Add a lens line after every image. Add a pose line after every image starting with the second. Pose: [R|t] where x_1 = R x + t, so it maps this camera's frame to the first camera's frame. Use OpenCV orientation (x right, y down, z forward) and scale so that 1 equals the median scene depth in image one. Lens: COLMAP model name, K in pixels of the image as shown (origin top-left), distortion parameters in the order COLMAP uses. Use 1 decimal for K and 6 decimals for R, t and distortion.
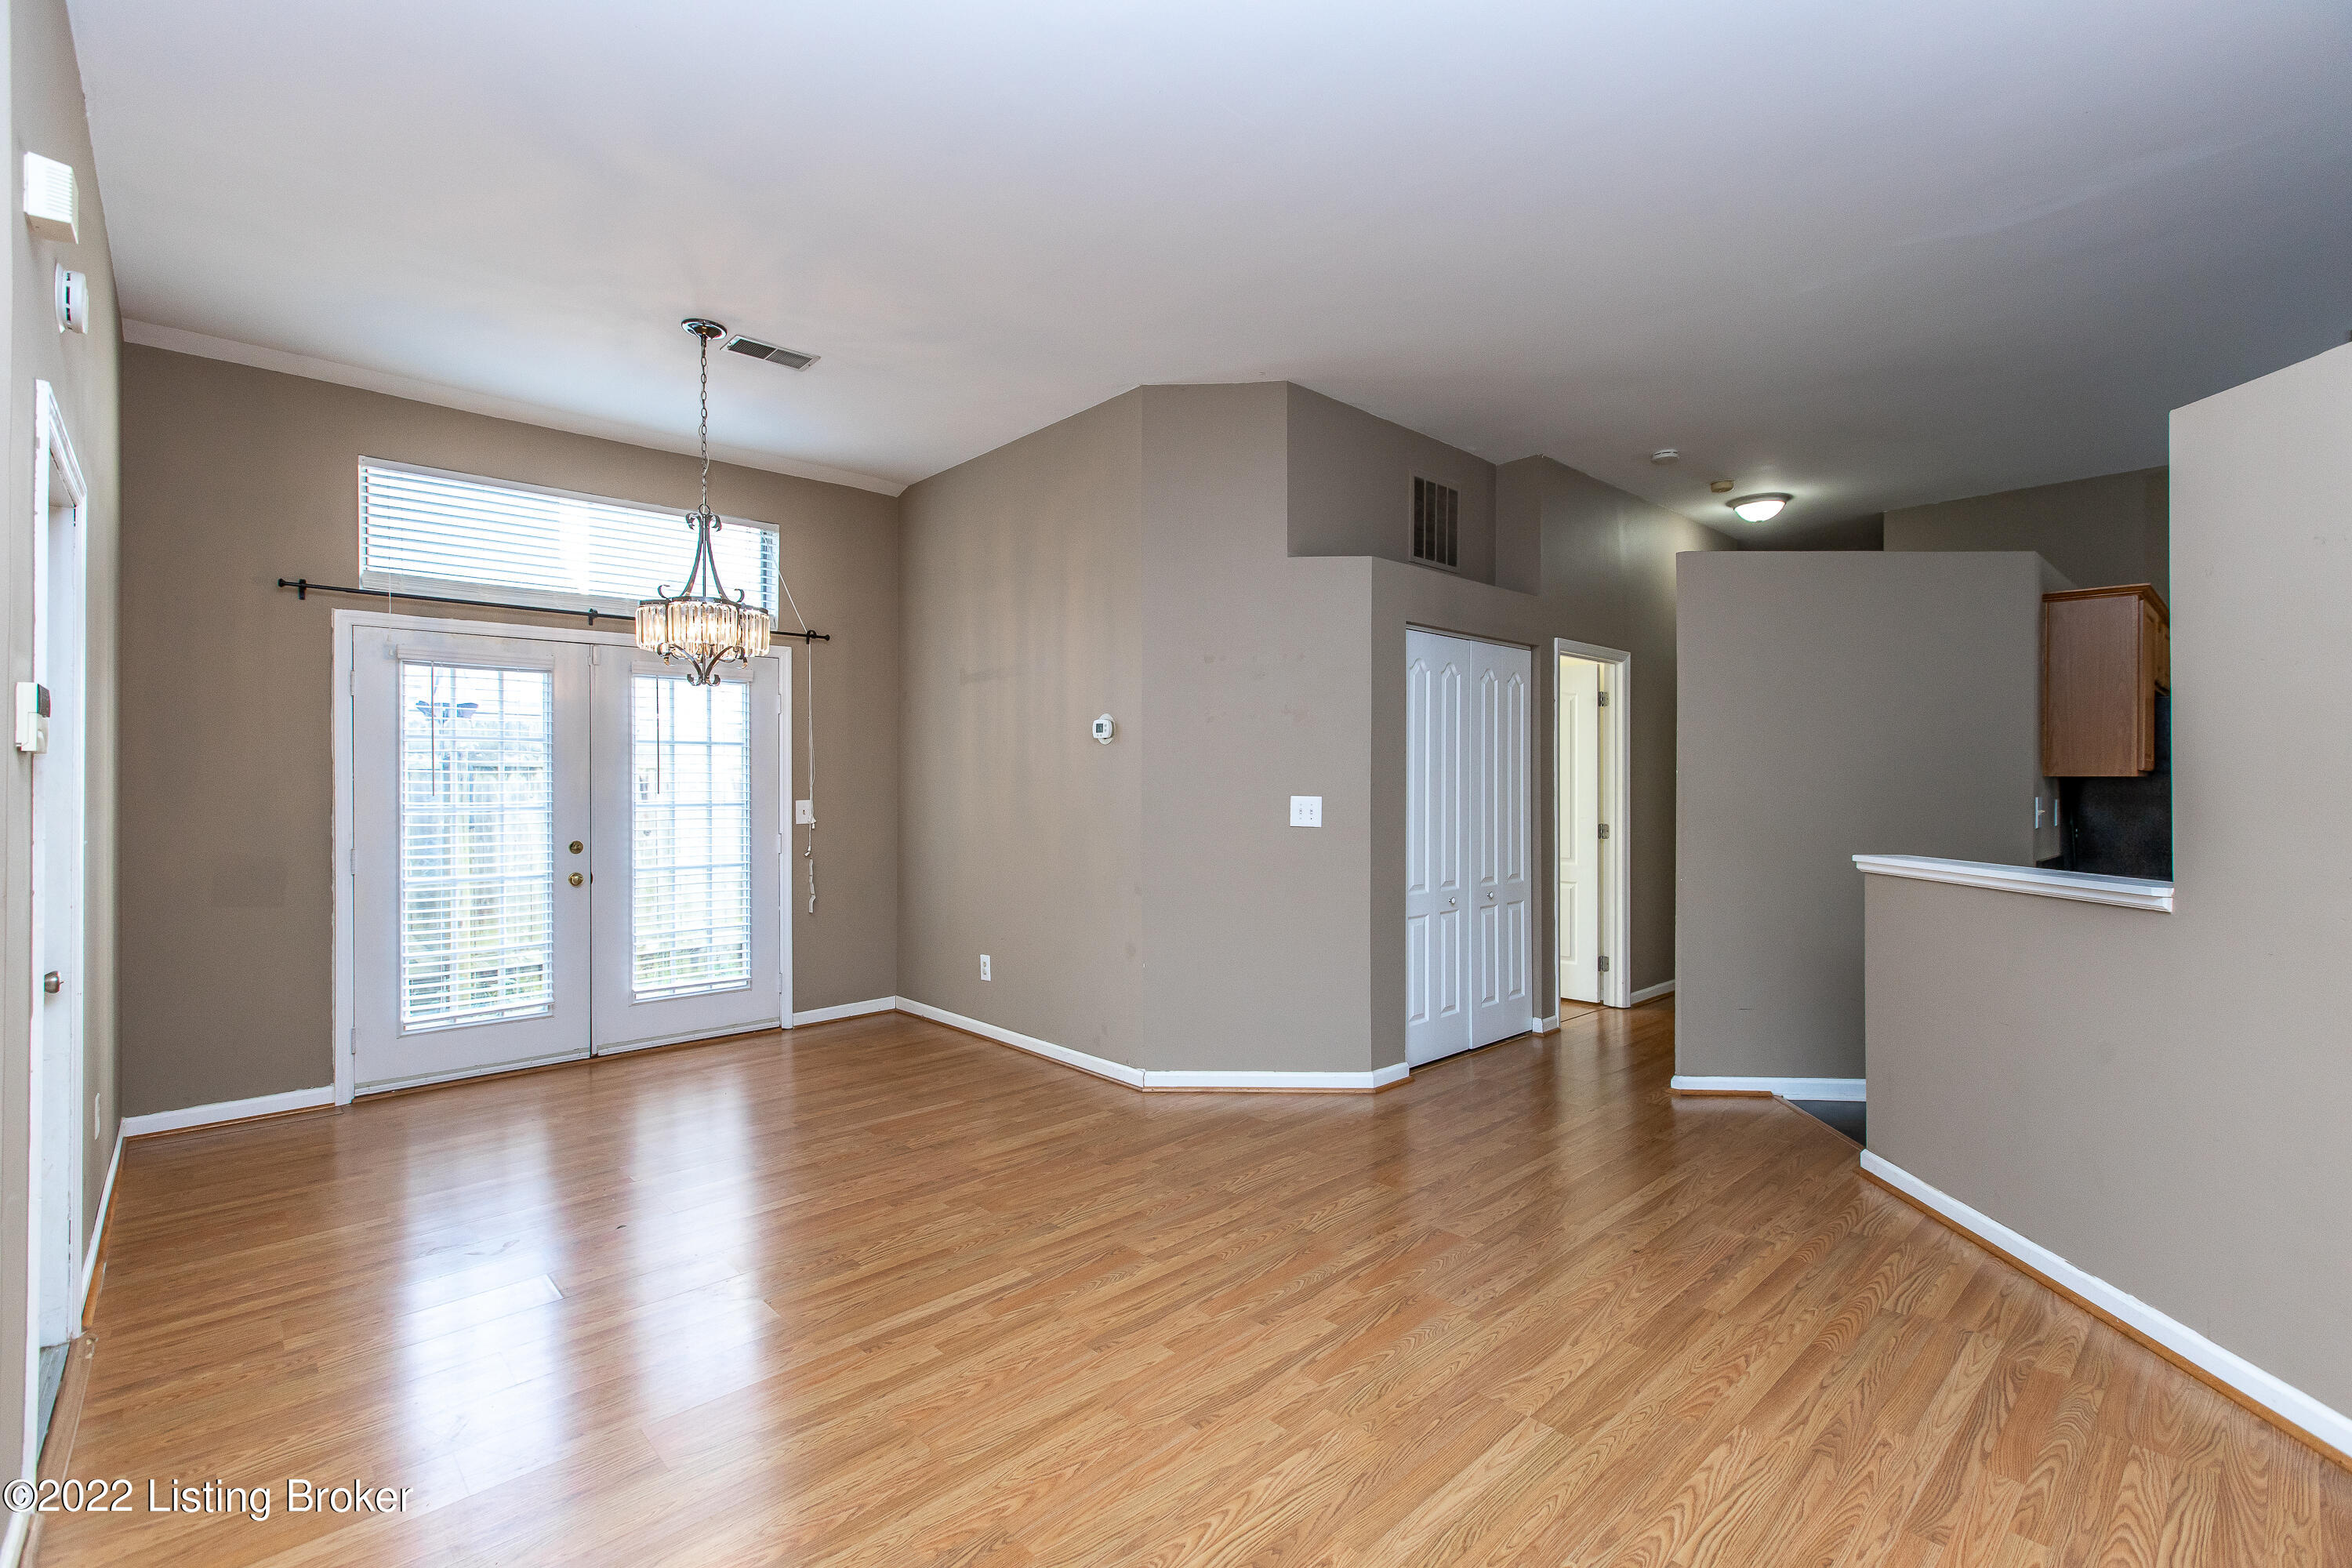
lens RADIAL K [[1054.4, 0, 1177.5], [0, 1054.4, 782.1], [0, 0, 1]] dist [0.005194, 0.000052]
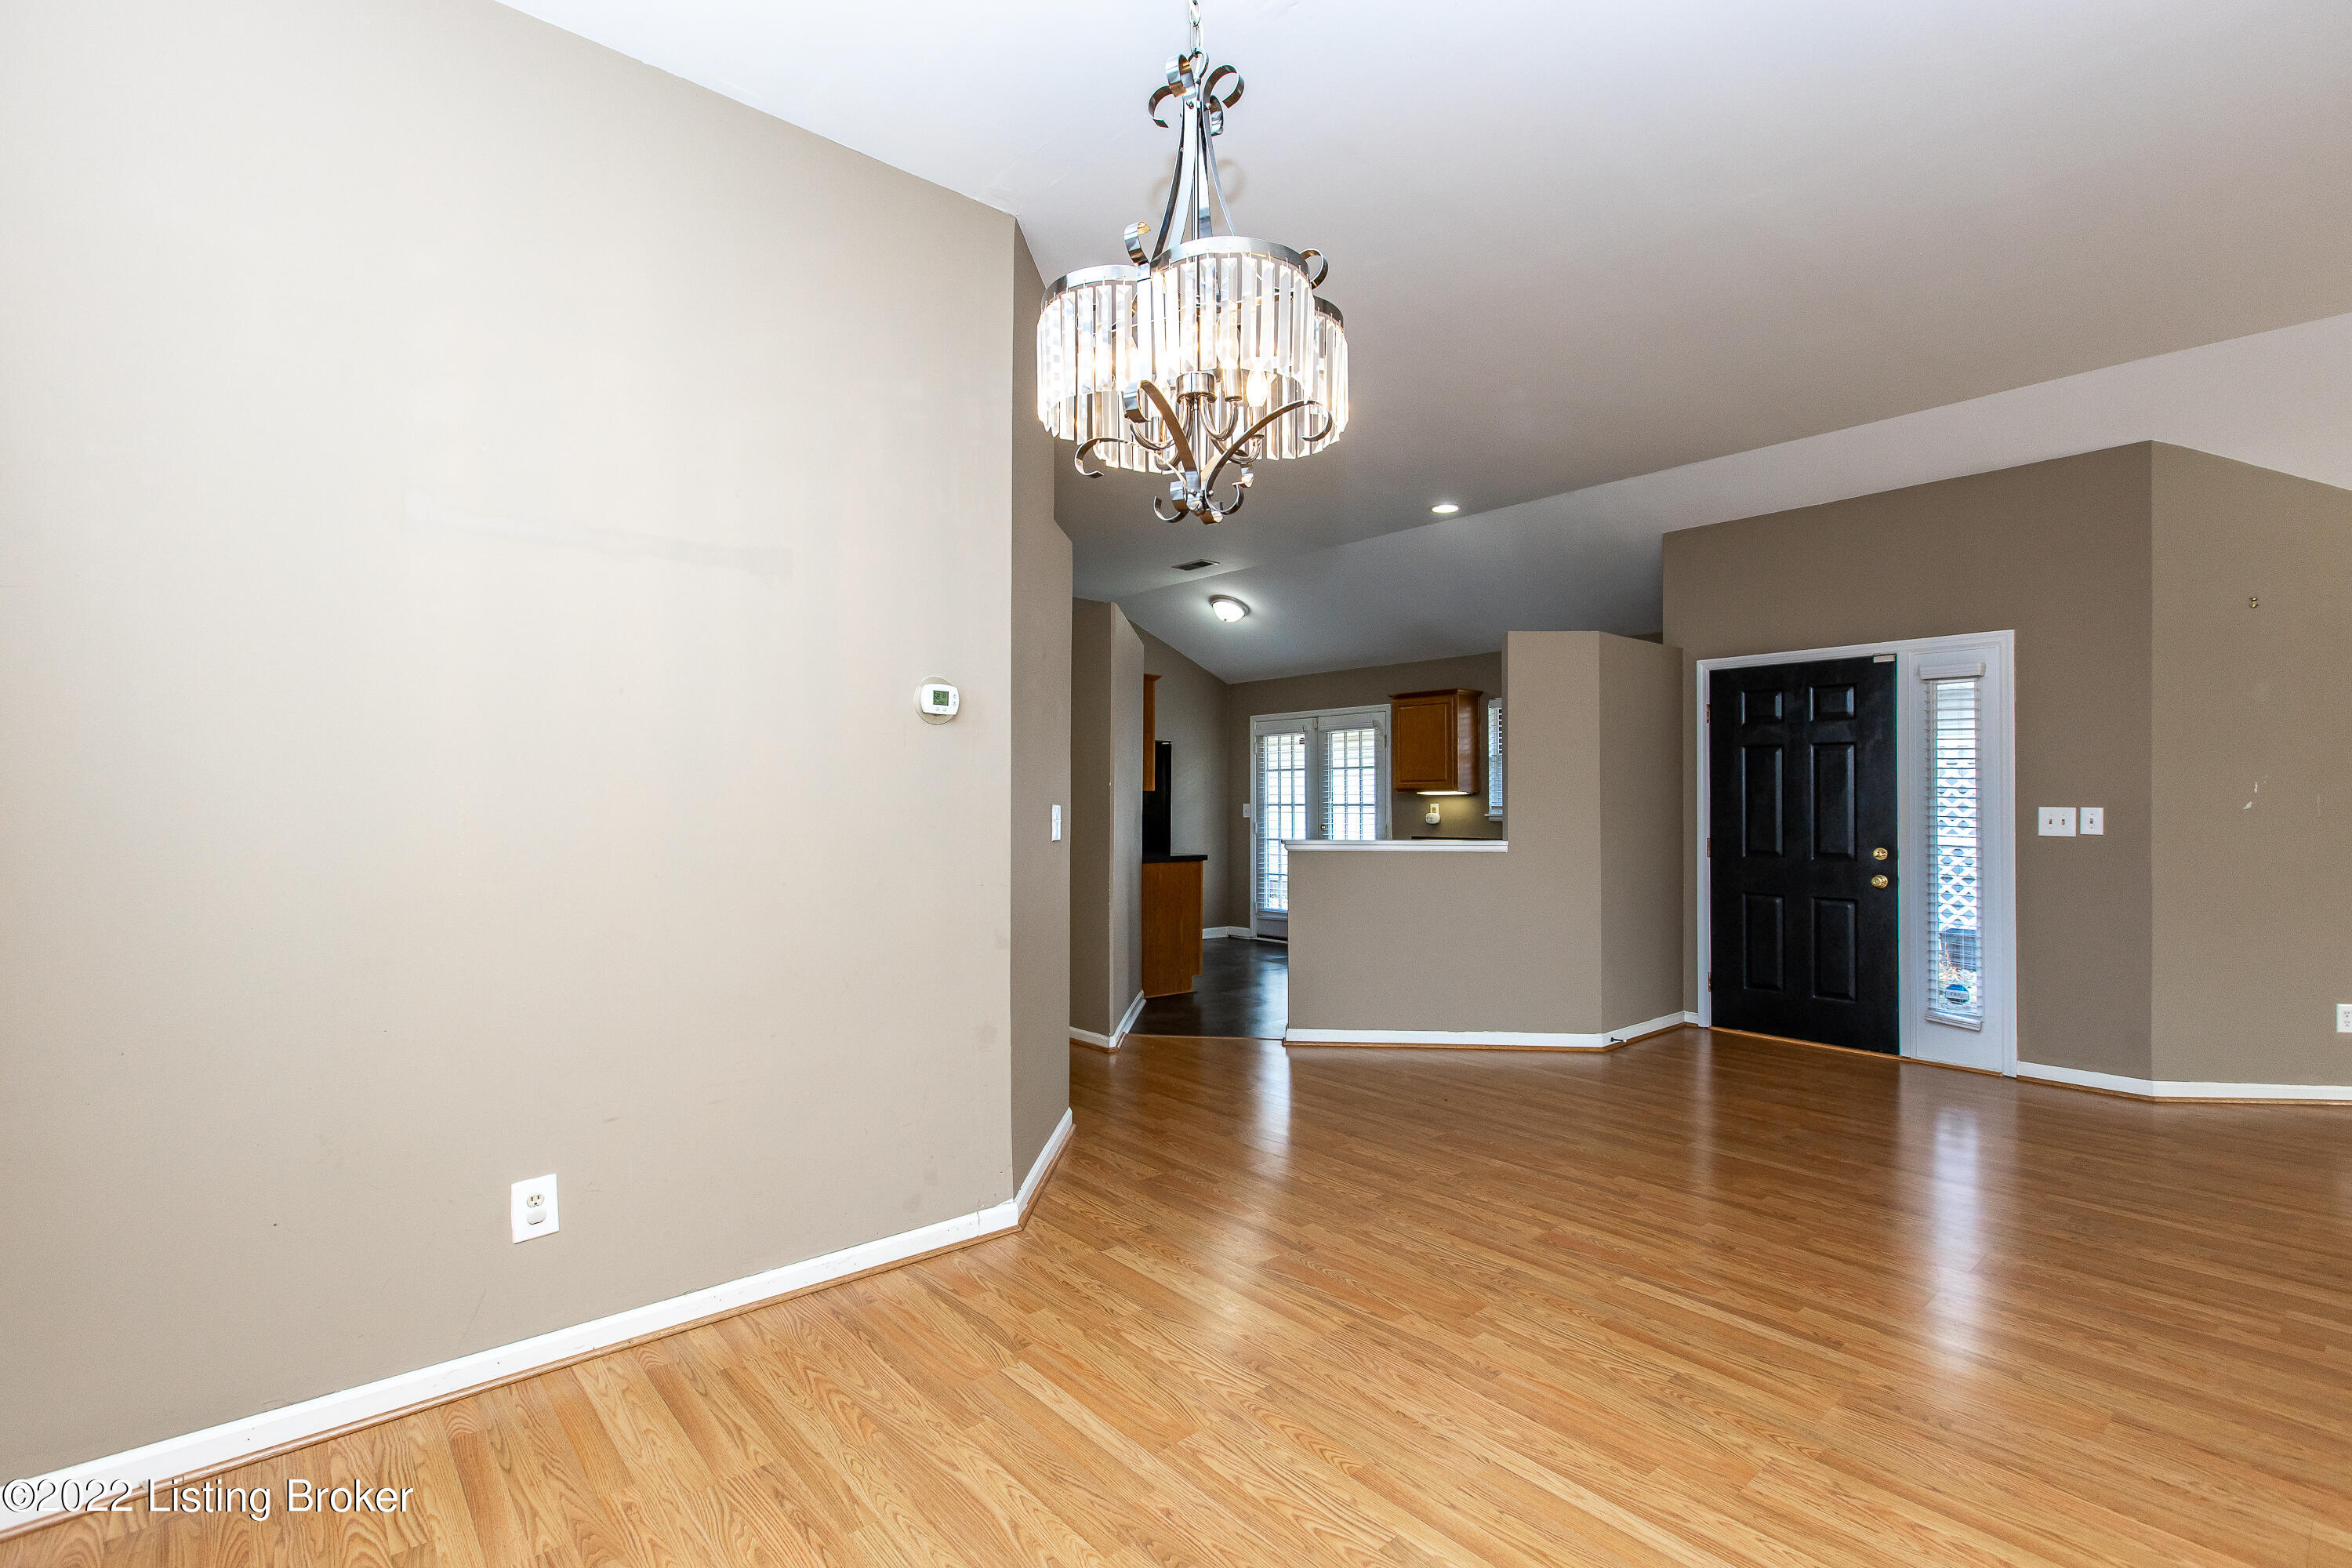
lens RADIAL K [[1054.4, 0, 1188.9], [0, 1054.4, 781.6], [0, 0, 1]] dist [0.005194, 0.000052]
pose [[0.036548, 0.024422, 0.999033, -1.066238], [-0.003324, 0.999699, -0.024317, 0.021109], [-0.999326, -0.002432, 0.036619, 1.261695]]
